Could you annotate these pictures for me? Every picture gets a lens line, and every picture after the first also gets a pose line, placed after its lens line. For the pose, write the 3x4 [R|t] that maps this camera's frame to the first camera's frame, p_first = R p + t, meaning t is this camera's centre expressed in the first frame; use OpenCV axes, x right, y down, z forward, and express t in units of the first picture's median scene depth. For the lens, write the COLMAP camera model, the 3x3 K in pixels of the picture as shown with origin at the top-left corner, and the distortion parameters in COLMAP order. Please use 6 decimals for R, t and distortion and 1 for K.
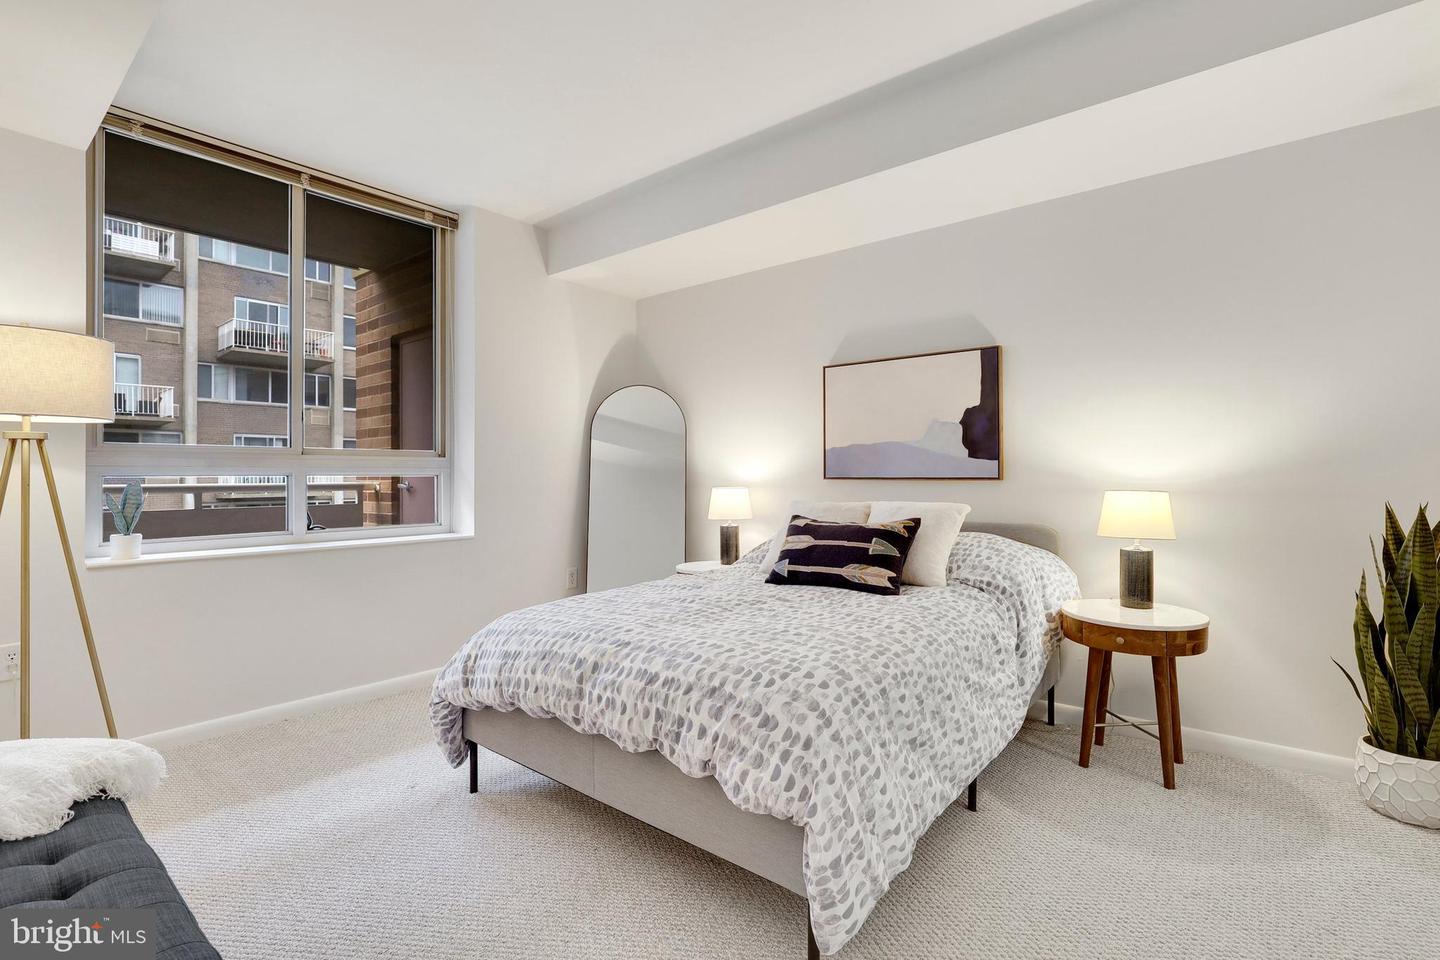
lens RADIAL K [[649.3, 0, 700.5], [0, 649.3, 473.2], [0, 0, 1]] dist [-0.010579, 0.000094]
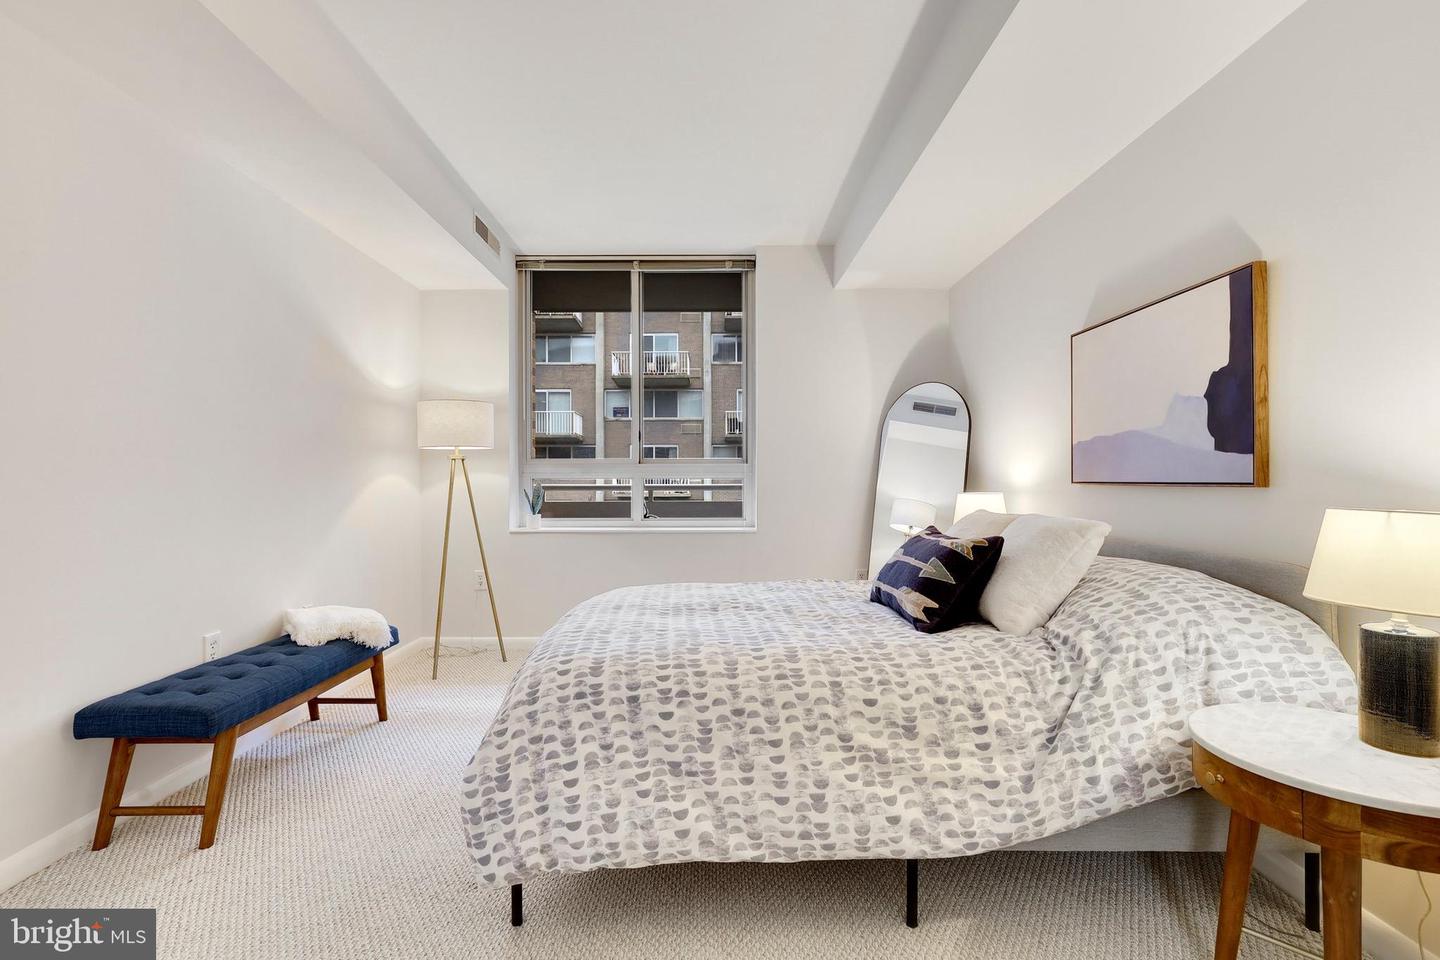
lens RADIAL K [[633.1, 0, 716.0], [0, 633.1, 479.3], [0, 0, 1]] dist [-0.009008, 0.000230]
pose [[0.665240, 0.001028, -0.746629, 0.608179], [0.002807, 0.999989, 0.003878, 0.000243], [0.746624, -0.004676, 0.665230, 0.257576]]
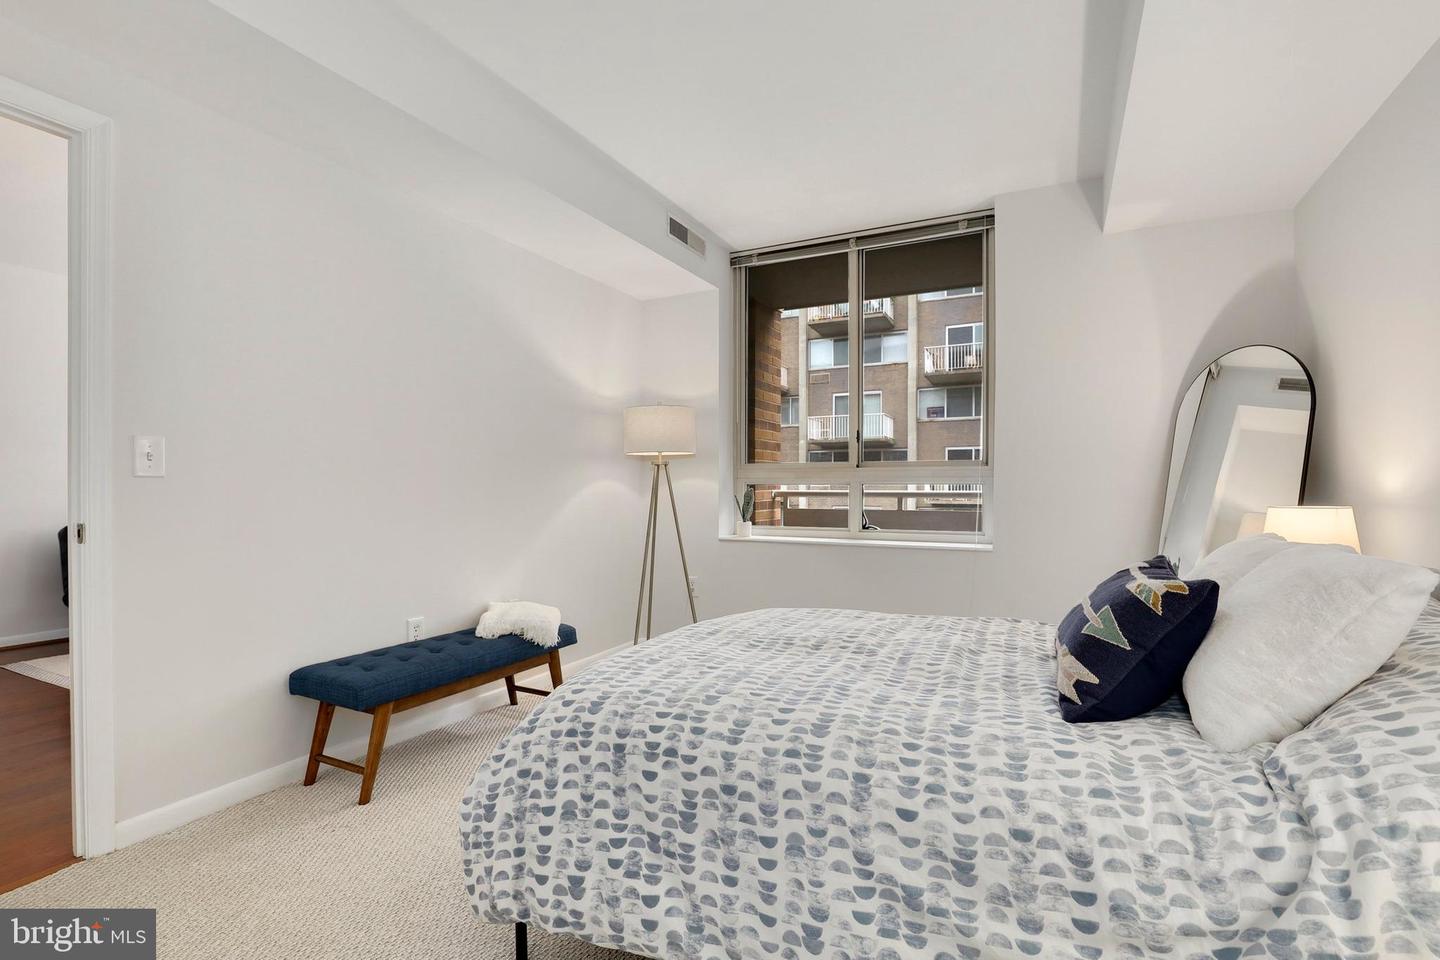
lens RADIAL K [[659.1, 0, 723.3], [0, 659.1, 491.1], [0, 0, 1]] dist [-0.028293, 0.000225]
pose [[0.261715, 0.011112, -0.965081, 0.628888], [0.003275, 0.999918, 0.012402, 0.000301], [0.965140, -0.006406, 0.261657, 0.512825]]
